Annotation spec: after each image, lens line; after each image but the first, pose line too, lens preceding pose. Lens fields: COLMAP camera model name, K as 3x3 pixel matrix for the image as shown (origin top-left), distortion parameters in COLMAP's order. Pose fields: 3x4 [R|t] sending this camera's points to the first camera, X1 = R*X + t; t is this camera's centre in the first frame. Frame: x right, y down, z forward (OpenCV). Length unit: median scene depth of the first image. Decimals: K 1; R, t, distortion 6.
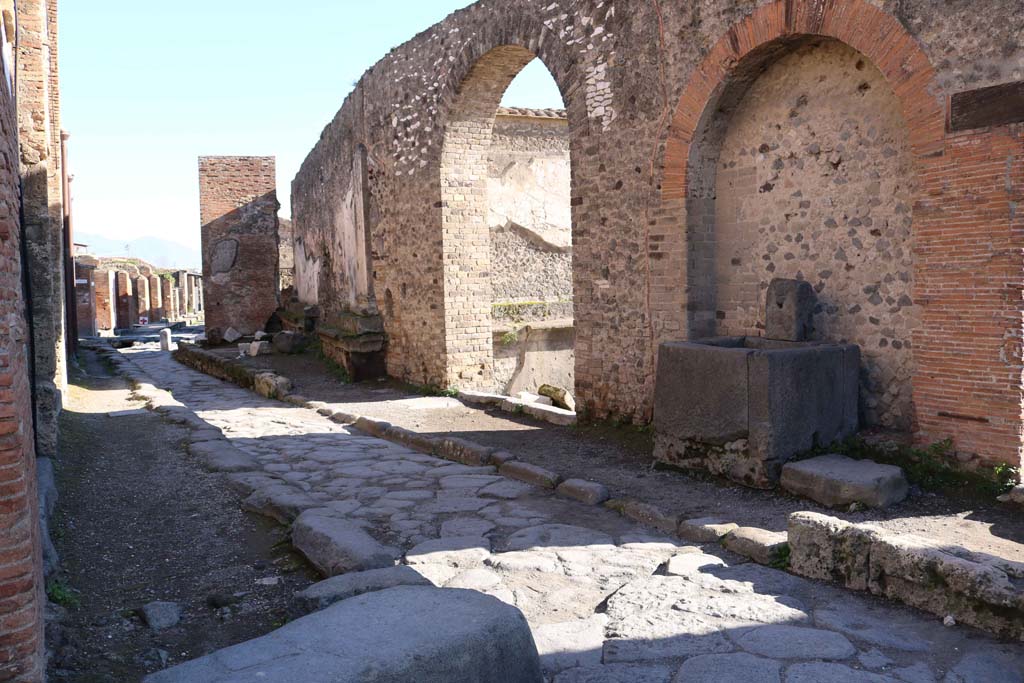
lens RADIAL K [[834.4, 0, 511.9], [0, 834.4, 345.0], [0, 0, 1]] dist [-0.153500, 0.113324]
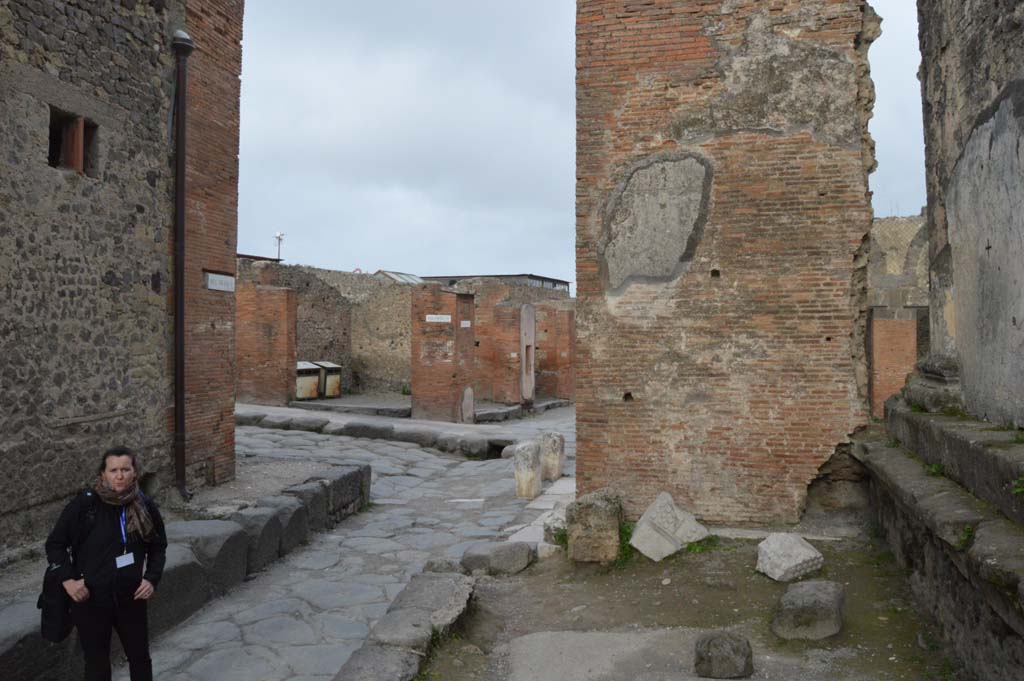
lens RADIAL K [[817.3, 0, 511.0], [0, 817.3, 338.7], [0, 0, 1]] dist [-0.077459, 0.005178]
pose [[0.817461, 0.024266, -0.575472, -0.484747], [-0.065601, 0.996533, -0.051166, -0.109437], [0.572236, 0.079578, 0.816219, 1.555297]]
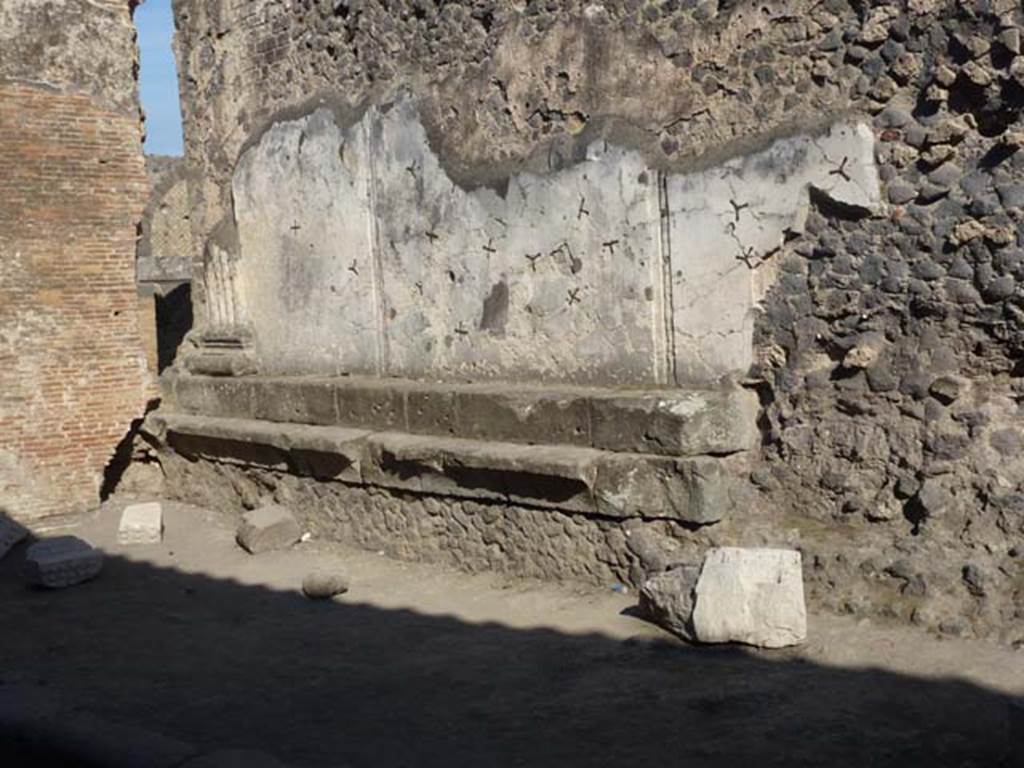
lens RADIAL K [[1178.4, 0, 512.0], [0, 1178.4, 377.5], [0, 0, 1]] dist [-0.000768, 0.000000]
pose [[0.928344, -0.034793, 0.370091, -0.660584], [0.046913, 0.998615, -0.023797, -0.080361], [-0.368751, 0.039454, 0.928691, 1.326639]]
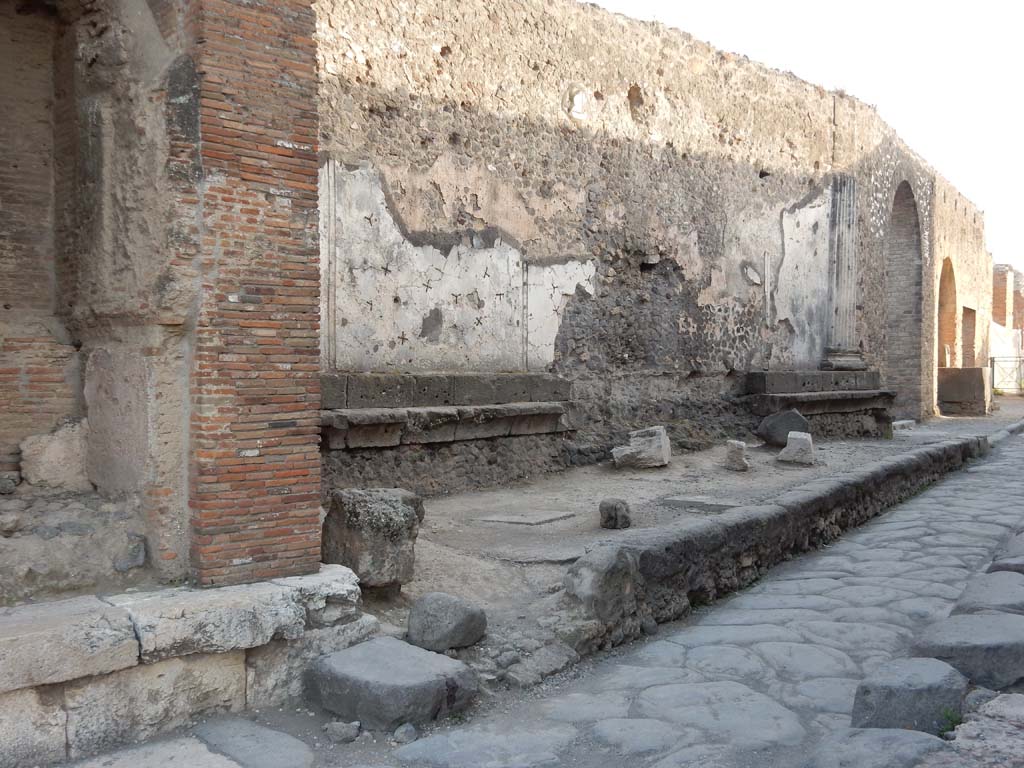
lens RADIAL K [[1053.9, 0, 511.0], [0, 1053.9, 393.2], [0, 0, 1]] dist [-0.030276, 0.000000]
pose [[-0.446115, 0.003483, 0.894969, -1.192286], [0.085563, 0.995578, 0.038776, -0.101737], [-0.890876, 0.093875, -0.444440, 2.158791]]
